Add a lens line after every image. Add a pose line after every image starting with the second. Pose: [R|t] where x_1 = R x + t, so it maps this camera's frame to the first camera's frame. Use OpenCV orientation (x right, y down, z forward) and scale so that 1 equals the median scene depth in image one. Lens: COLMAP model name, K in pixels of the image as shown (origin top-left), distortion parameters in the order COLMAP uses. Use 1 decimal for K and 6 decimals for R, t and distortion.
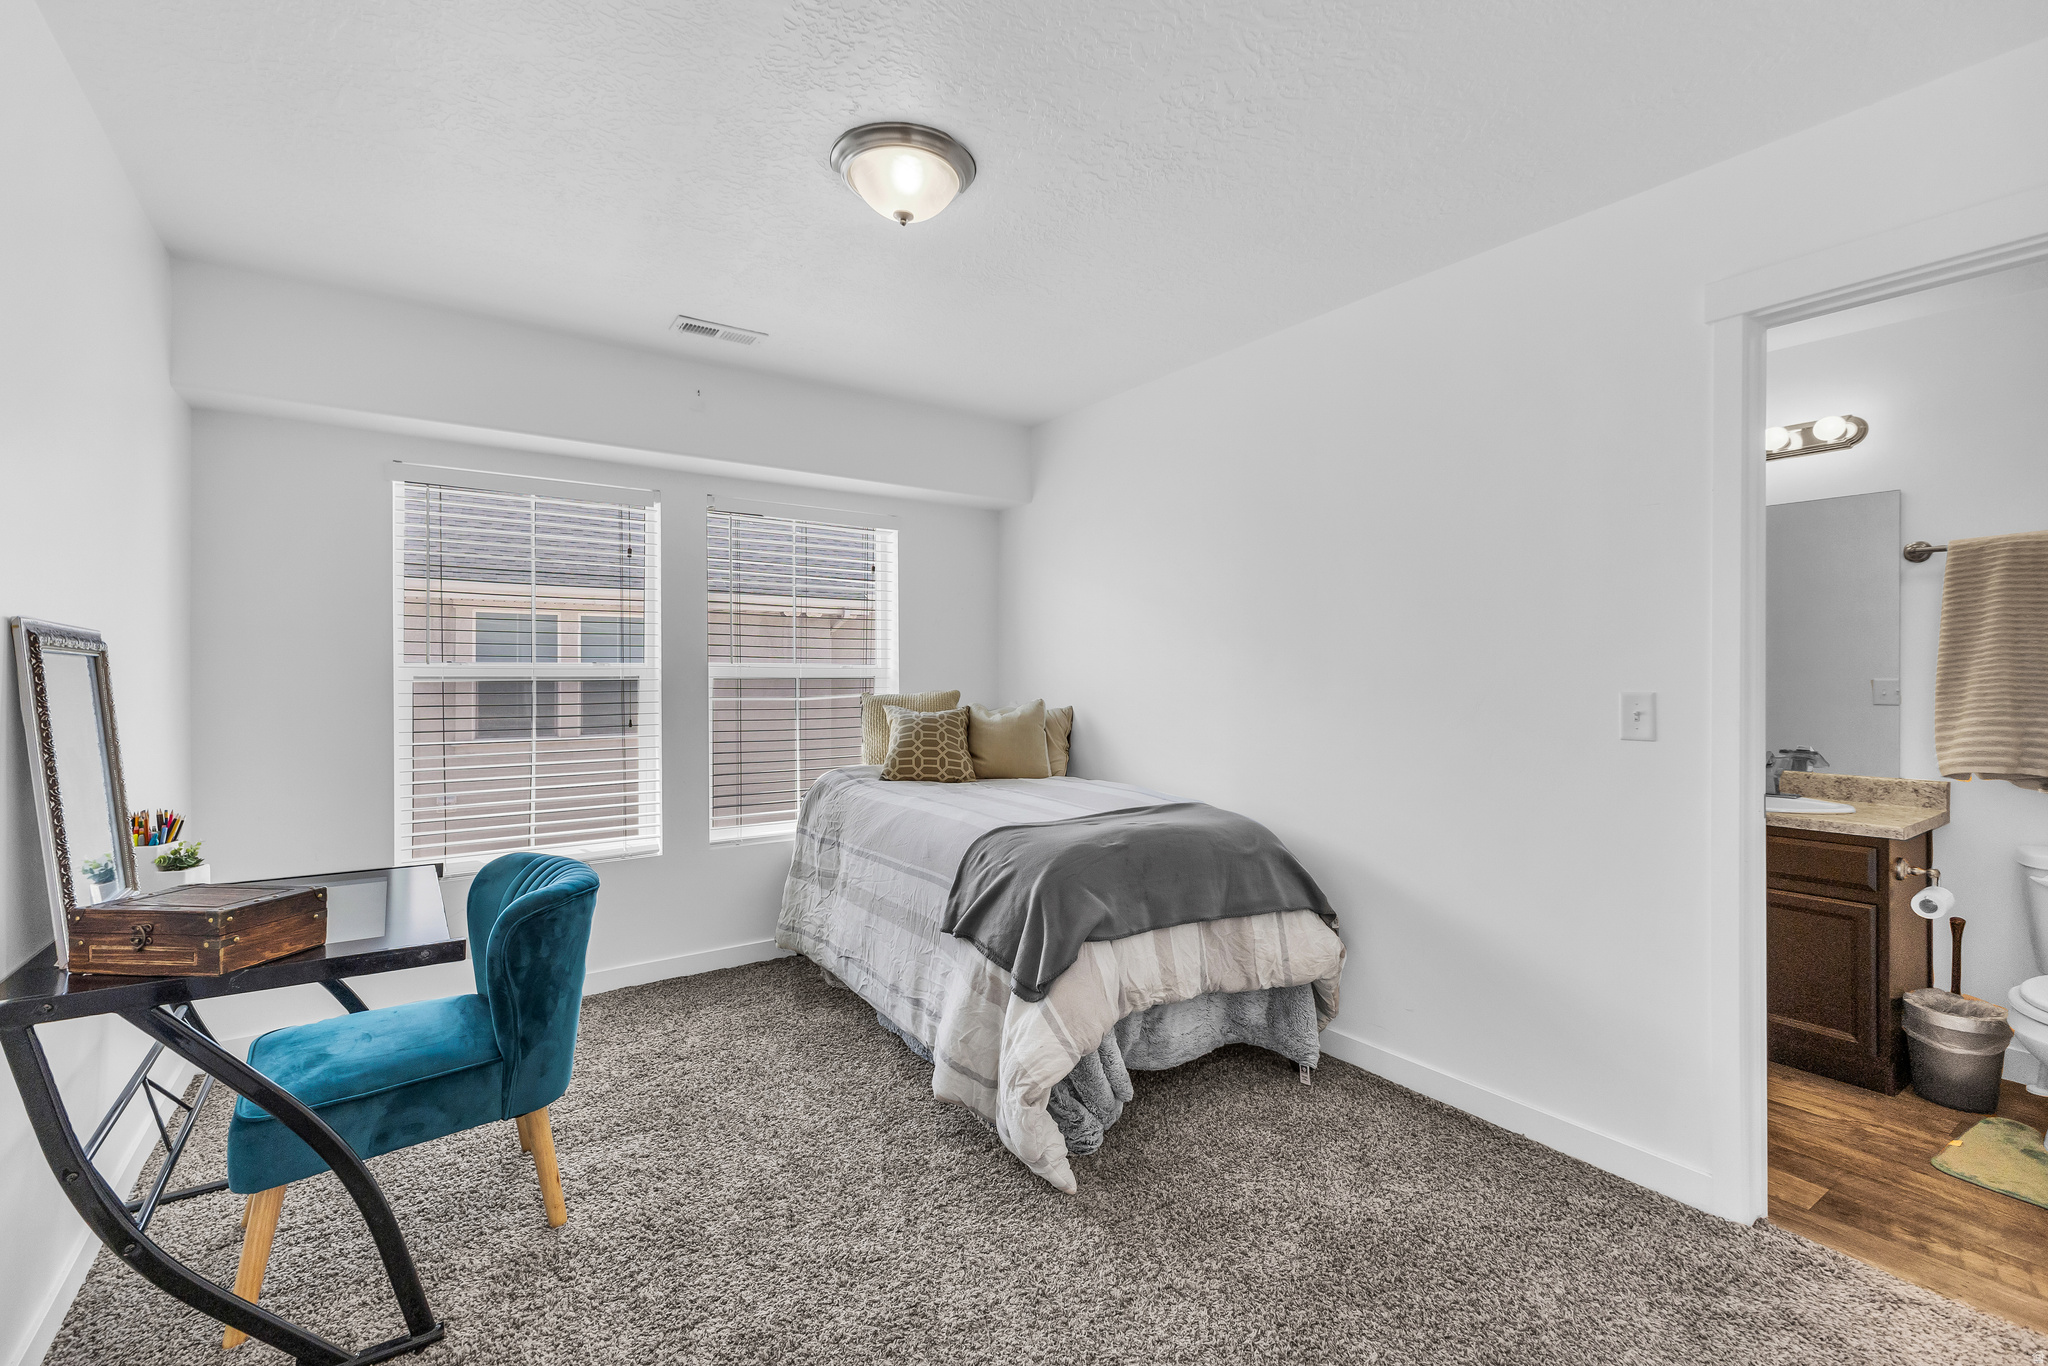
lens RADIAL K [[892.4, 0, 1032.2], [0, 892.4, 677.6], [0, 0, 1]] dist [0.008040, -0.000824]
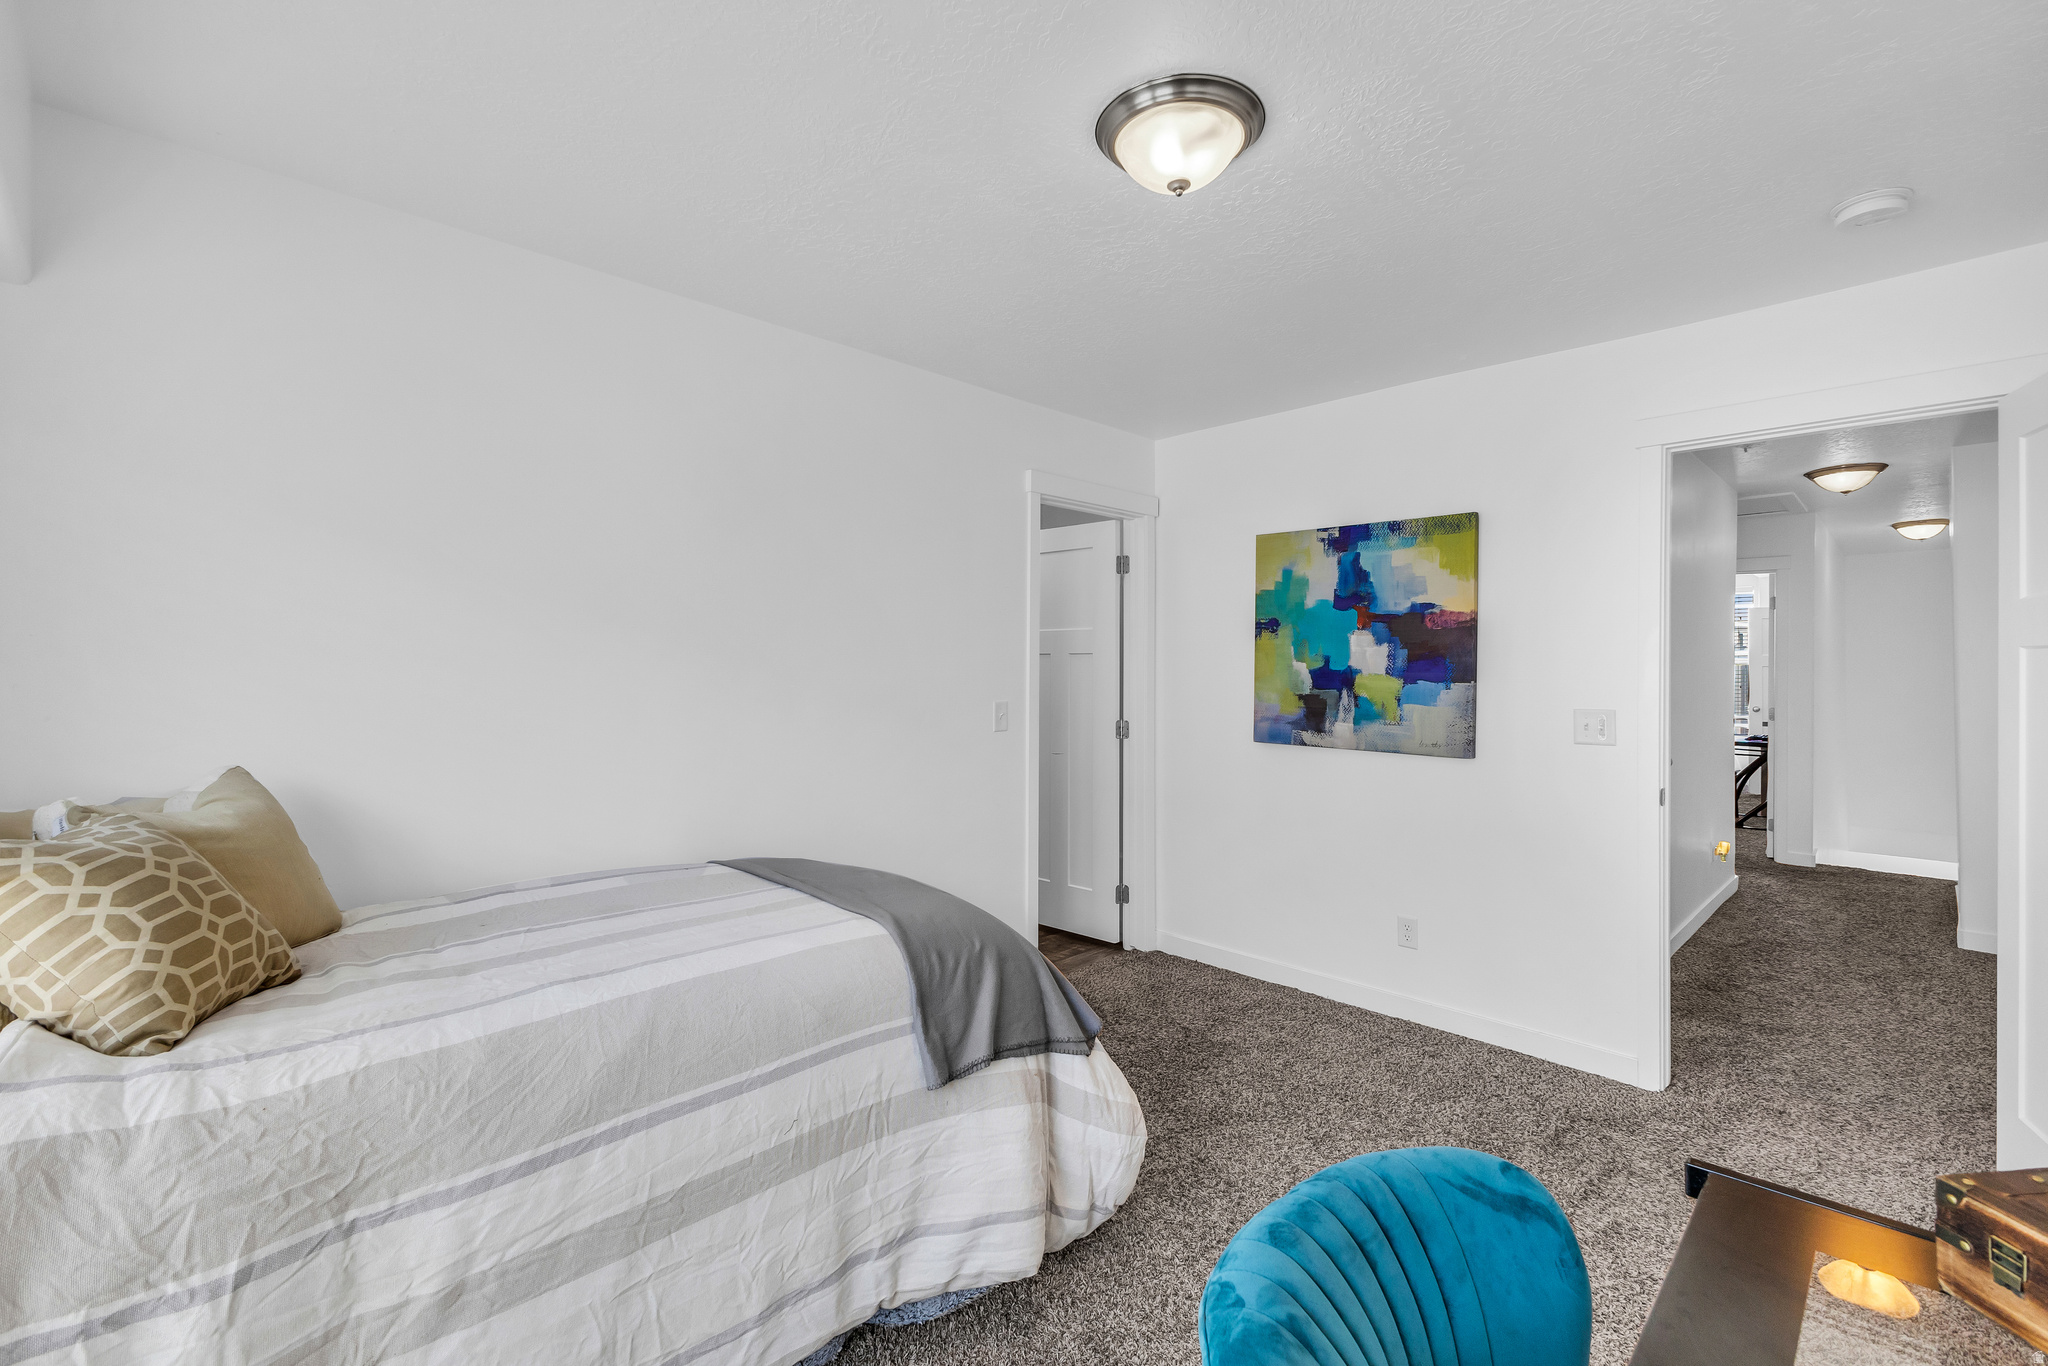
lens RADIAL K [[892.4, 0, 1027.6], [0, 892.4, 677.1], [0, 0, 1]] dist [0.008040, -0.000824]
pose [[-0.162309, -0.008653, 0.986702, -0.746572], [0.000901, 0.999960, 0.008917, -0.034030], [-0.986740, 0.002337, -0.162295, 0.994253]]
